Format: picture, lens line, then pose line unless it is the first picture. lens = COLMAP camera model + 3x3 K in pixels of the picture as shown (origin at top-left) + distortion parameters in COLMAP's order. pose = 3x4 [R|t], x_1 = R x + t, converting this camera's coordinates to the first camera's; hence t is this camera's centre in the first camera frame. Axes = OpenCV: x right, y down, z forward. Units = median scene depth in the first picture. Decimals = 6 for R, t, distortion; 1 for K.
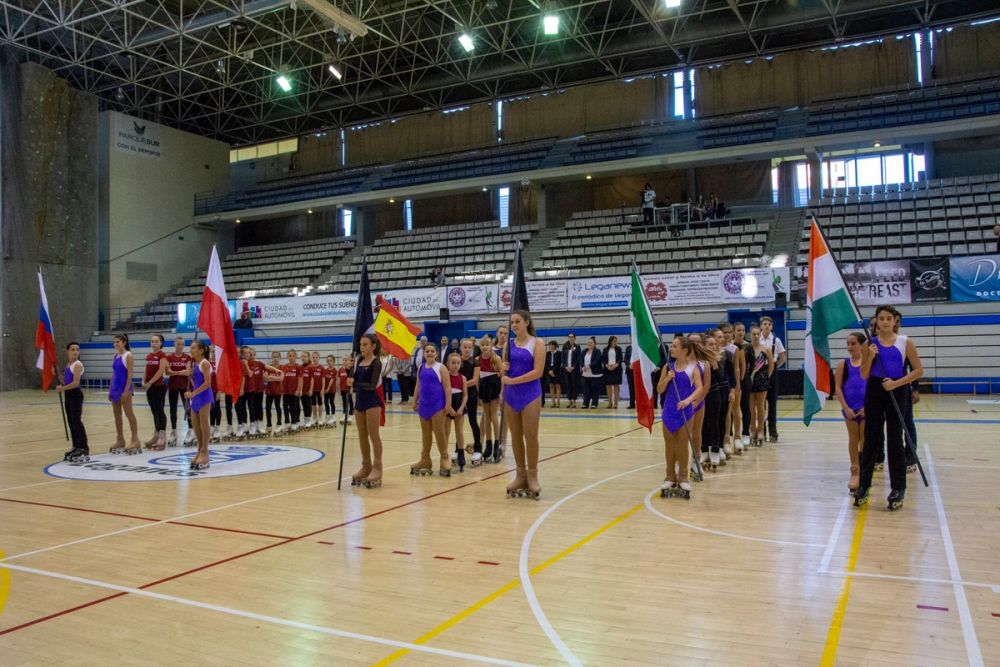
lens RADIAL K [[870.0, 0, 486.5], [0, 870.0, 337.5], [0, 0, 1]] dist [-0.141429, 0.142765]
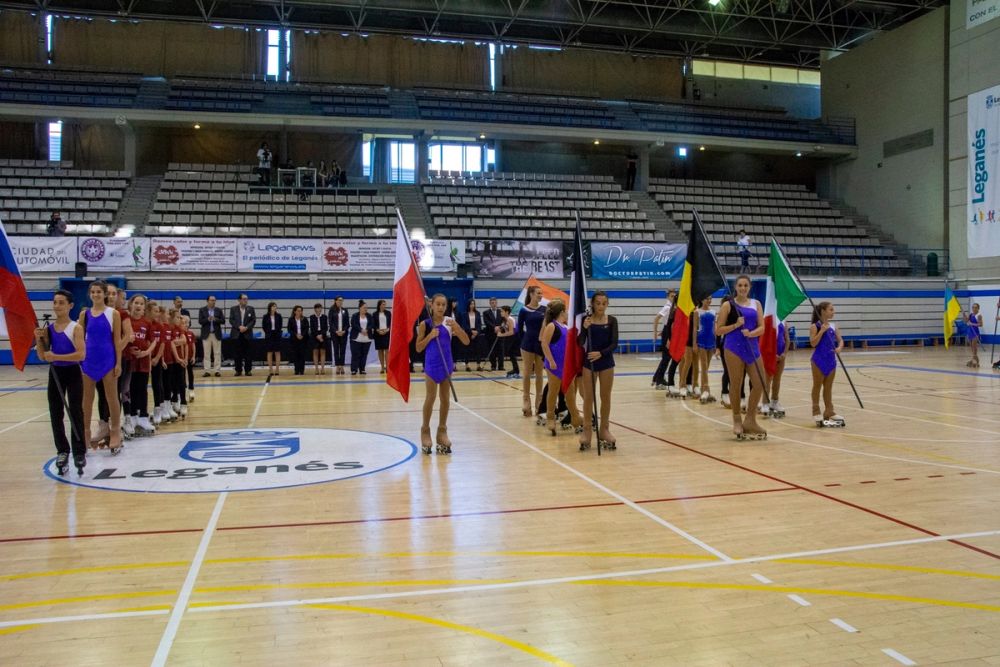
lens RADIAL K [[870.0, 0, 517.1], [0, 870.0, 336.6], [0, 0, 1]] dist [-0.141429, 0.142765]
pose [[0.725251, -0.005033, 0.688466, -0.273976], [-0.019646, 0.999415, 0.028002, 0.005744], [-0.688204, -0.033834, 0.724728, 0.111953]]
